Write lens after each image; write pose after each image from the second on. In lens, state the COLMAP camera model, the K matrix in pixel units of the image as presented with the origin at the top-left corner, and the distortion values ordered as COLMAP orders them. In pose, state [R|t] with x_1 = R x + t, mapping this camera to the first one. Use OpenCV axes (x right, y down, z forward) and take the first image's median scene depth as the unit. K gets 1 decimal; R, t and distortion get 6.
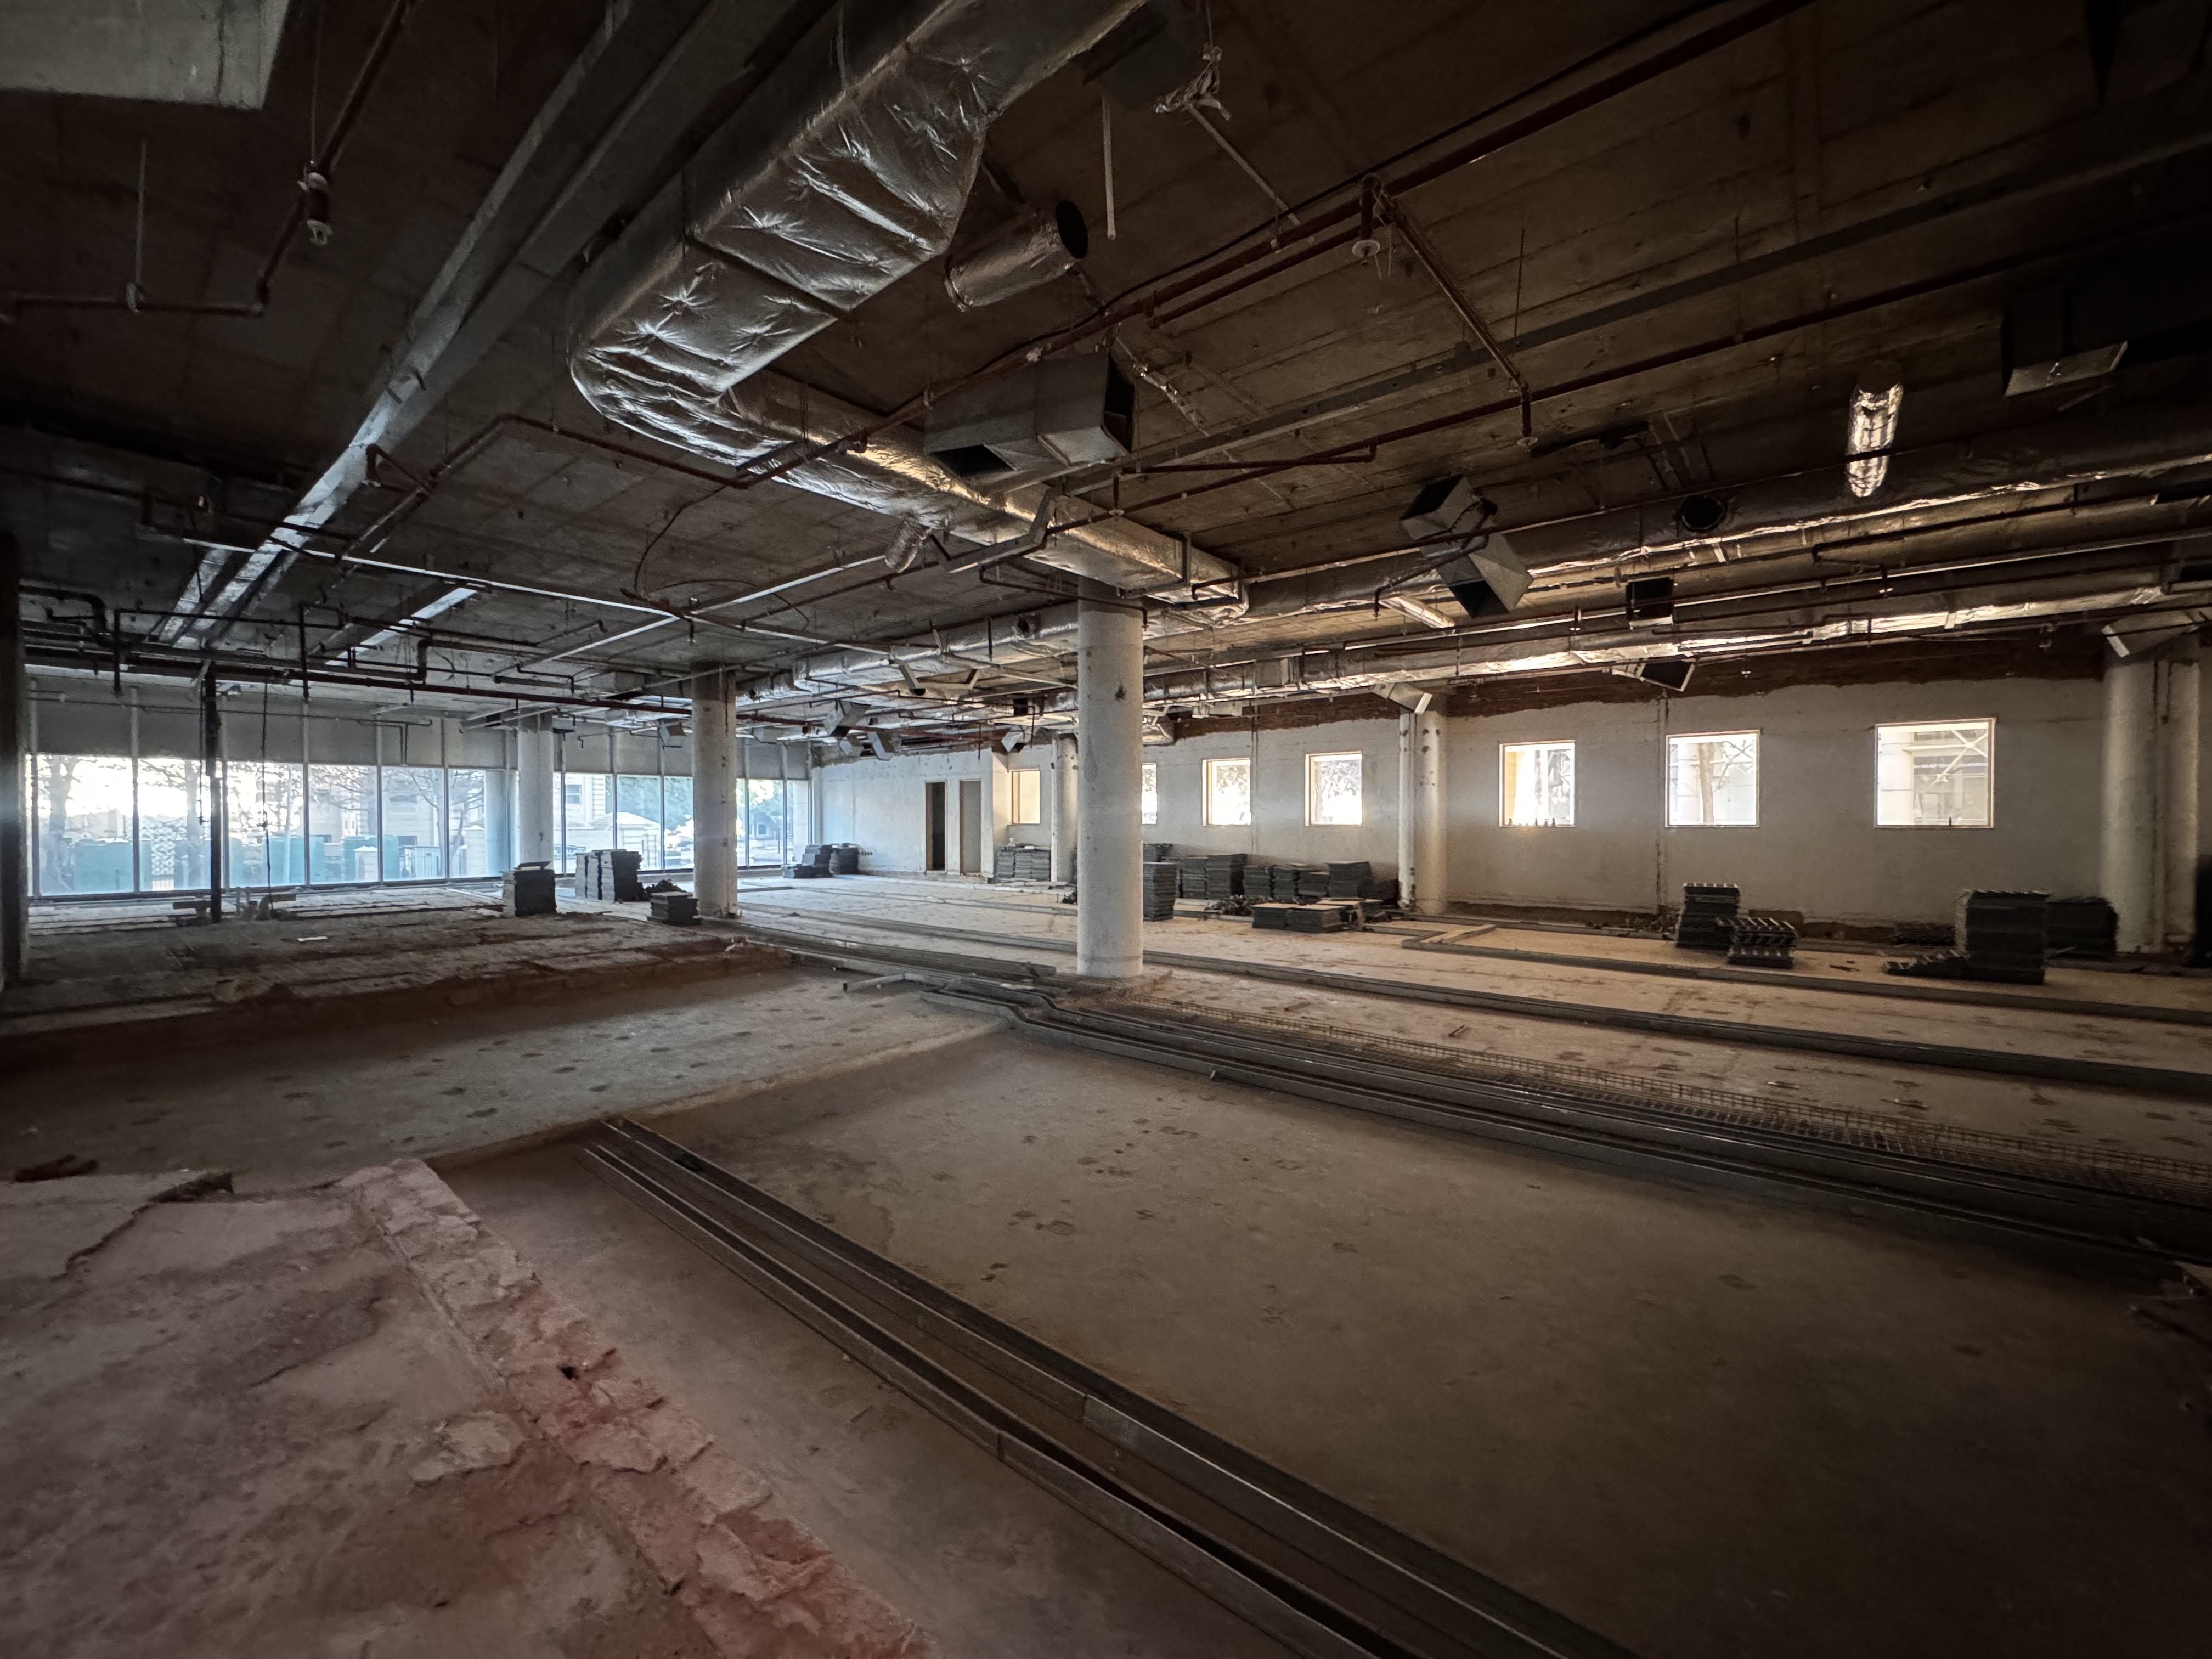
lens RADIAL K [[879.6, 0, 1106.0], [0, 879.6, 829.5], [0, 0, 1]] dist [-0.002565, -0.000056]
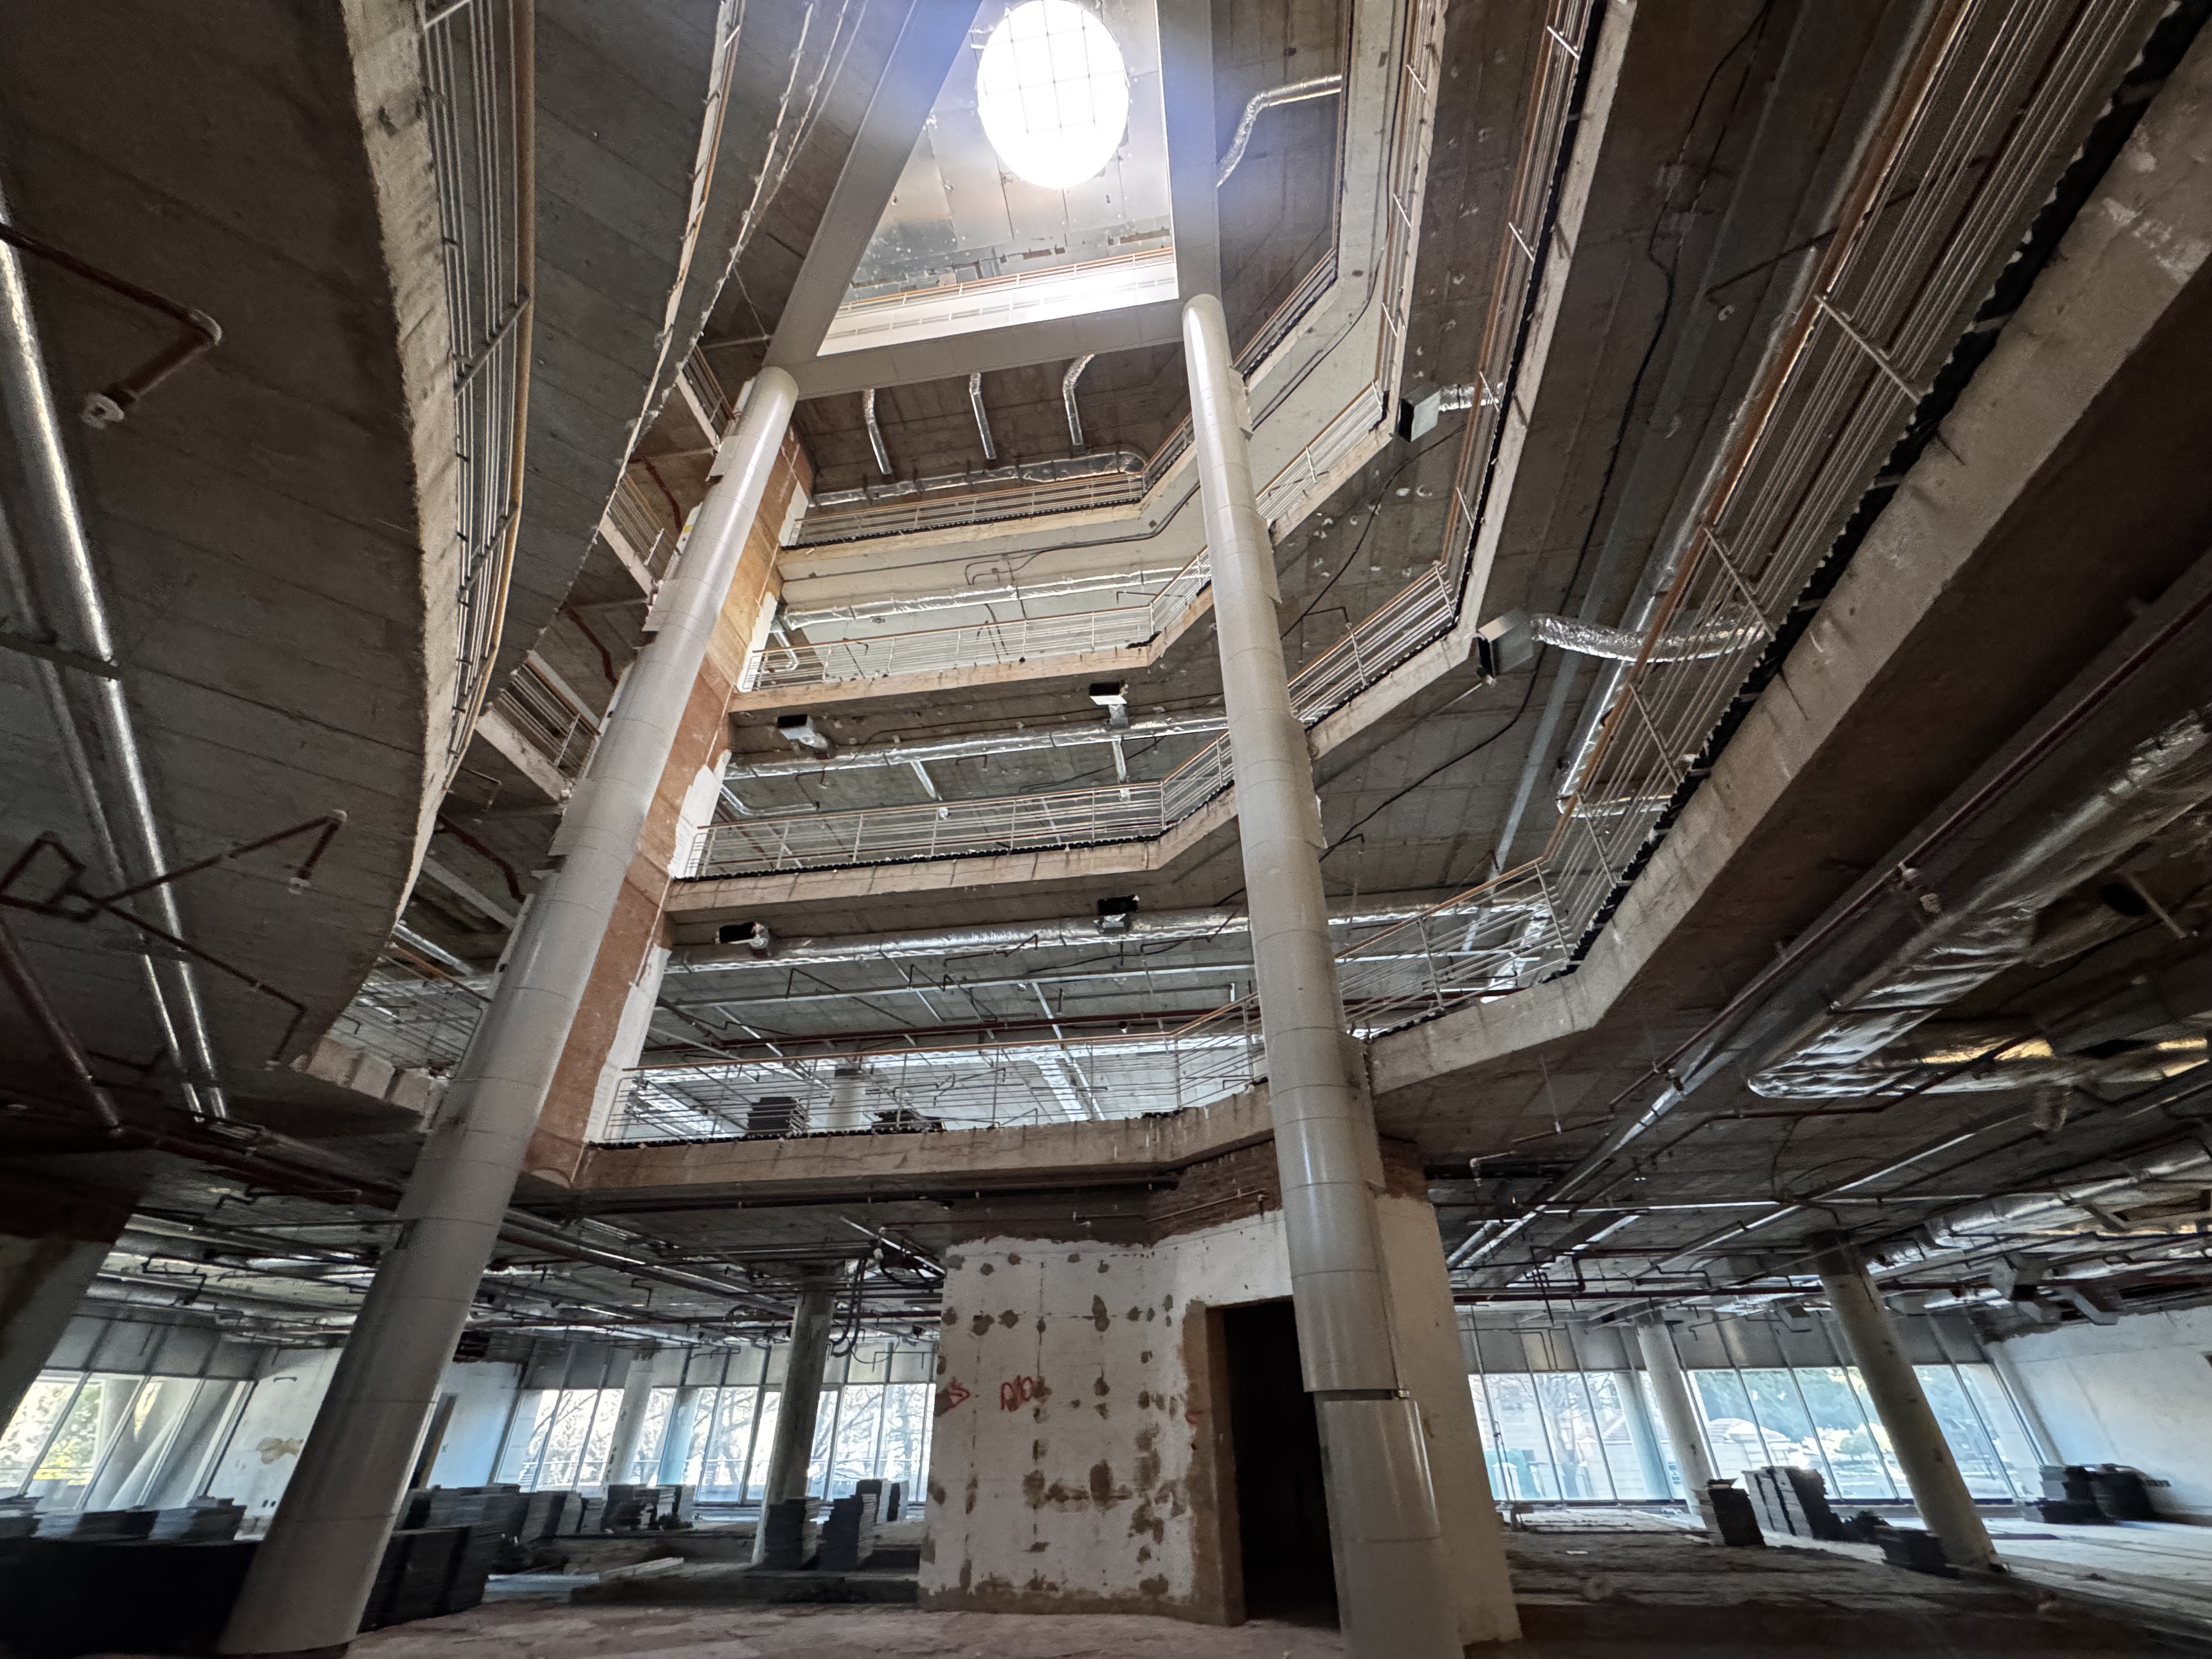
lens RADIAL K [[879.6, 0, 1106.0], [0, 879.6, 829.5], [0, 0, 1]] dist [-0.002565, -0.000056]
pose [[0.524750, -0.486156, -0.698777, 0.031743], [-0.002859, 0.819867, -0.572548, 0.004604], [0.851251, 0.302443, 0.428835, -0.224923]]
